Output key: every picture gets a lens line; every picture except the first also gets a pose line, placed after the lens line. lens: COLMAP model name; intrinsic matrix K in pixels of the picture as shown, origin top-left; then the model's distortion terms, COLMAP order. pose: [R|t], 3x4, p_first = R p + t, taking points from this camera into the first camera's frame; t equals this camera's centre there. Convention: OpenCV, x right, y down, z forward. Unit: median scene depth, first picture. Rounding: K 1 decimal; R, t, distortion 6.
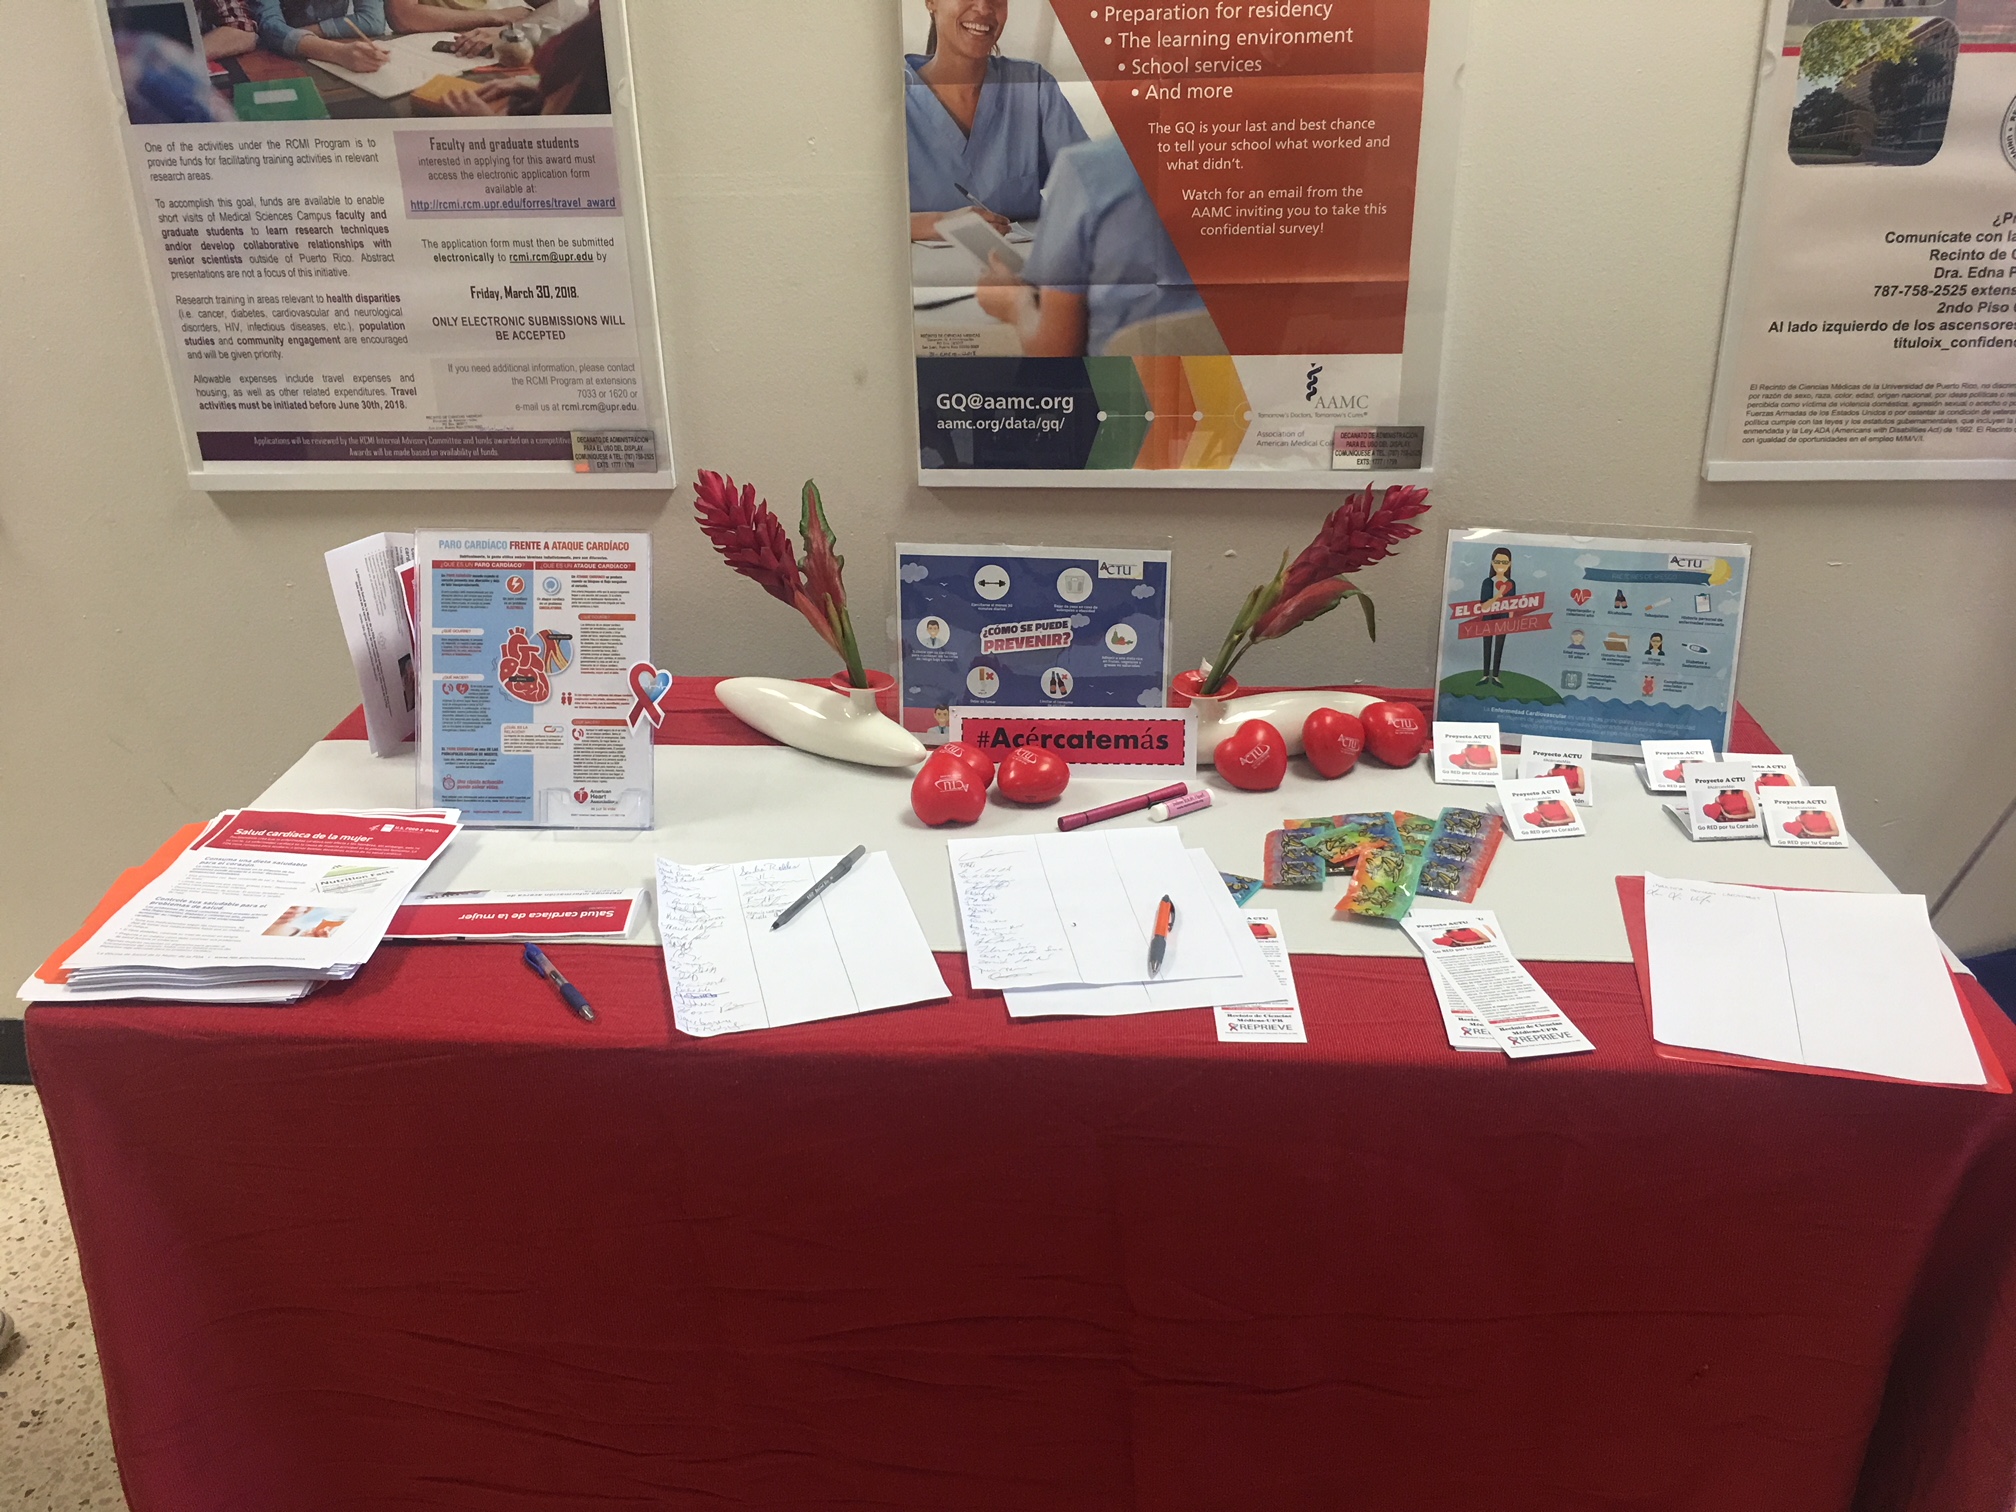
lens RADIAL K [[1742.6, 0, 981.1], [0, 1742.6, 741.1], [0, 0, 1]] dist [0.079060, -0.123217]
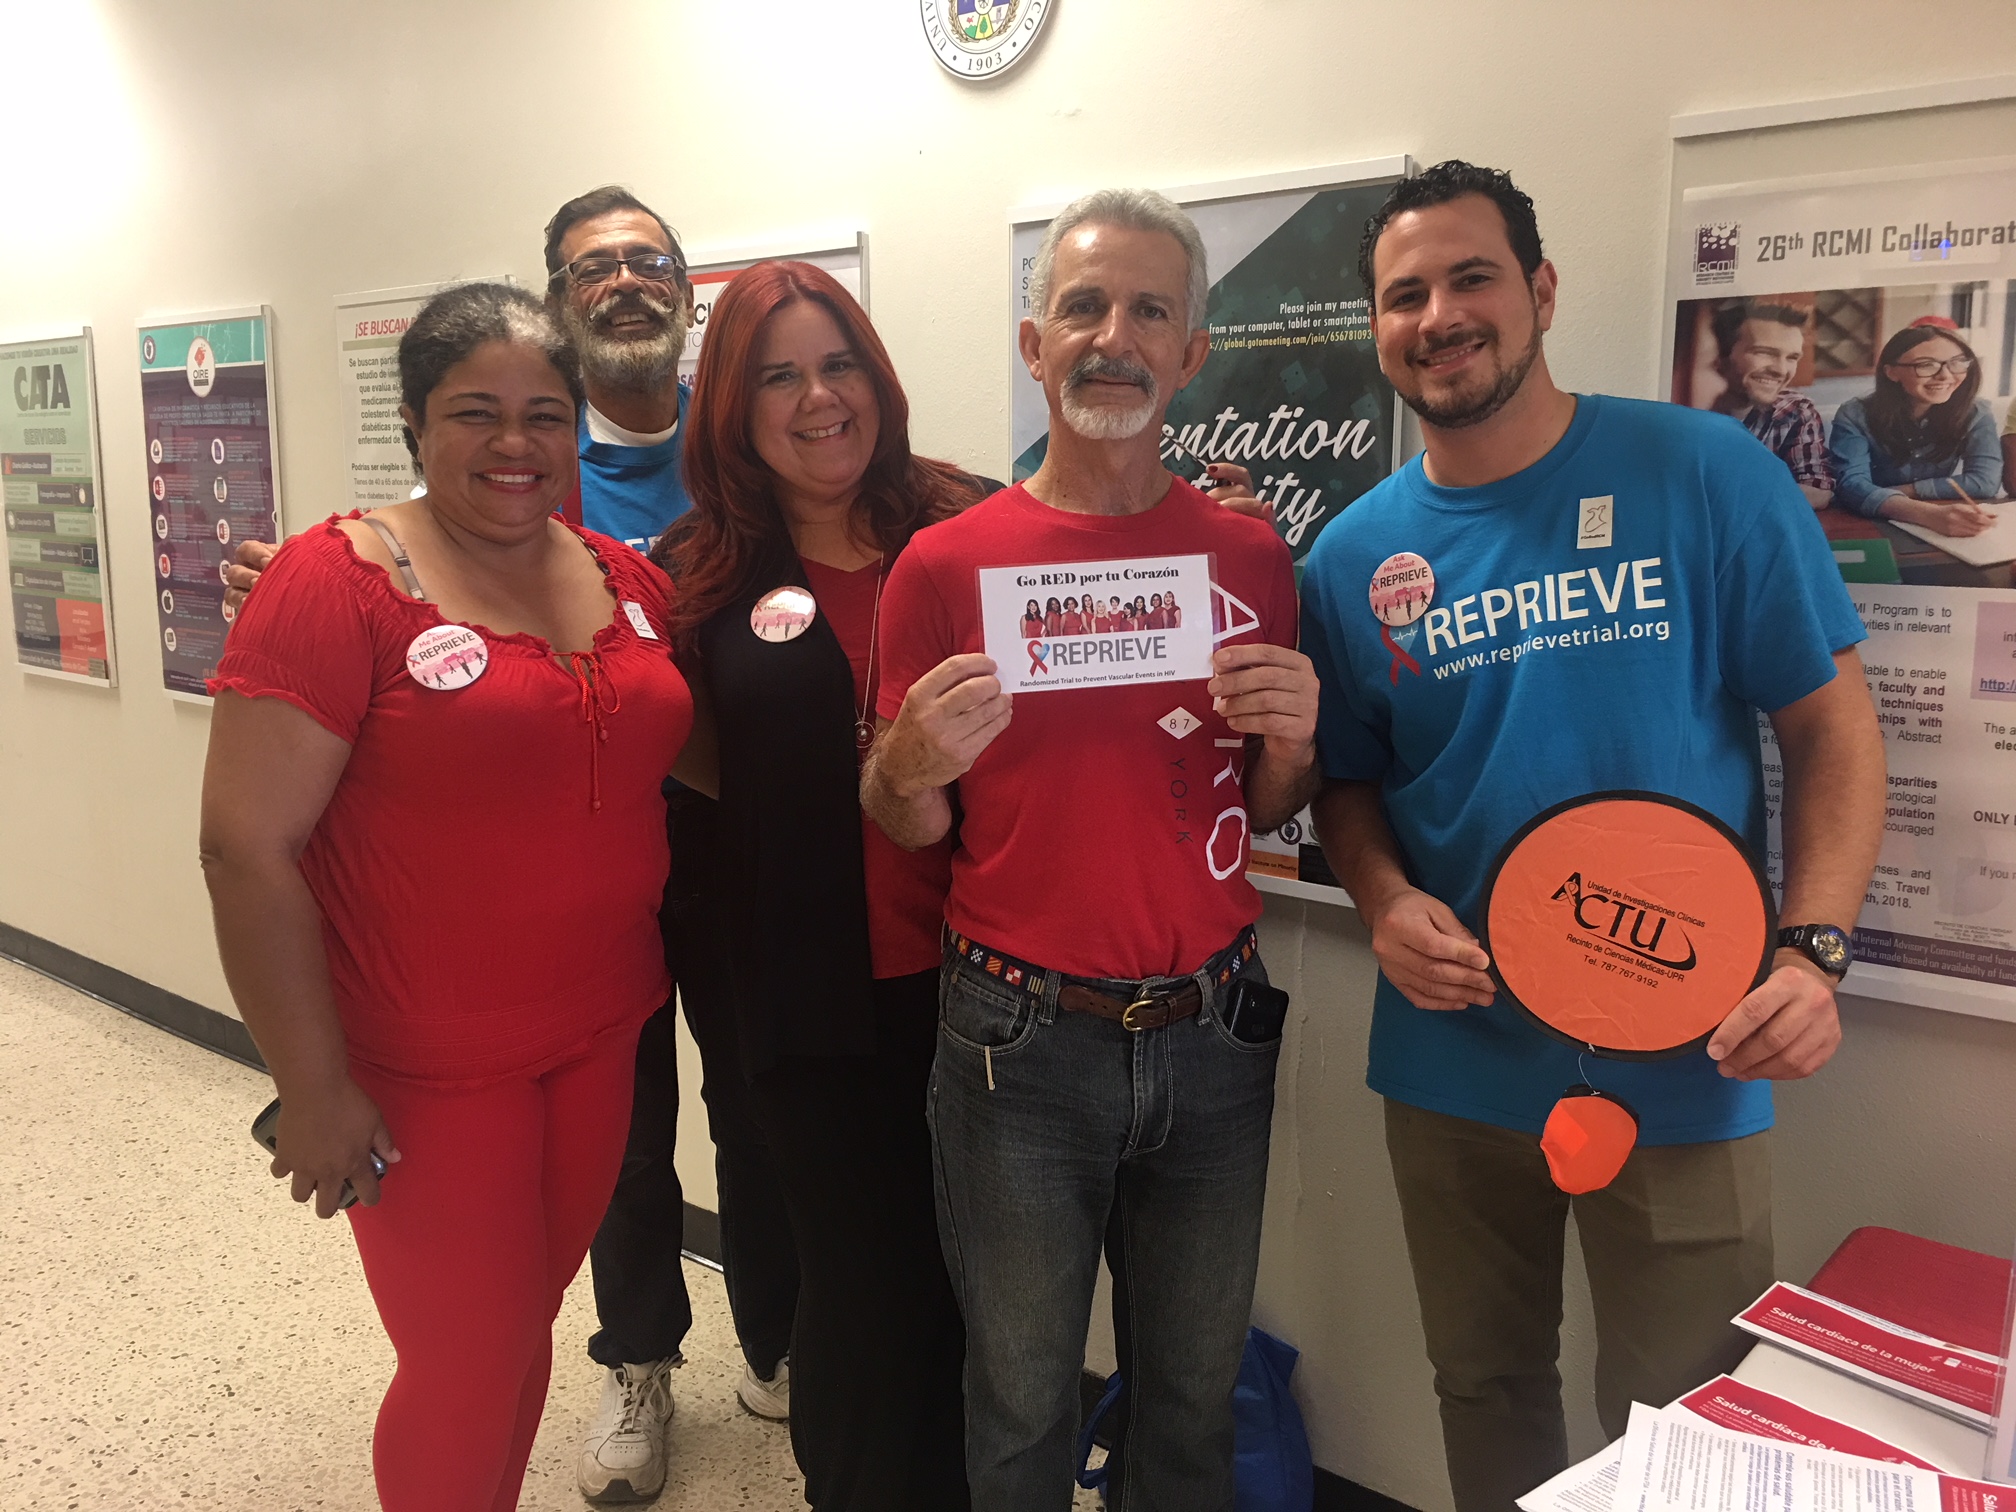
lens RADIAL K [[1729.8, 0, 992.6], [0, 1729.8, 746.8], [0, 0, 1]] dist [0.077403, -0.114371]
pose [[0.812636, 0.116999, -0.570906, -0.230946], [-0.248602, 0.955629, -0.158021, -0.022082], [0.527086, 0.270342, 0.805665, 0.072752]]
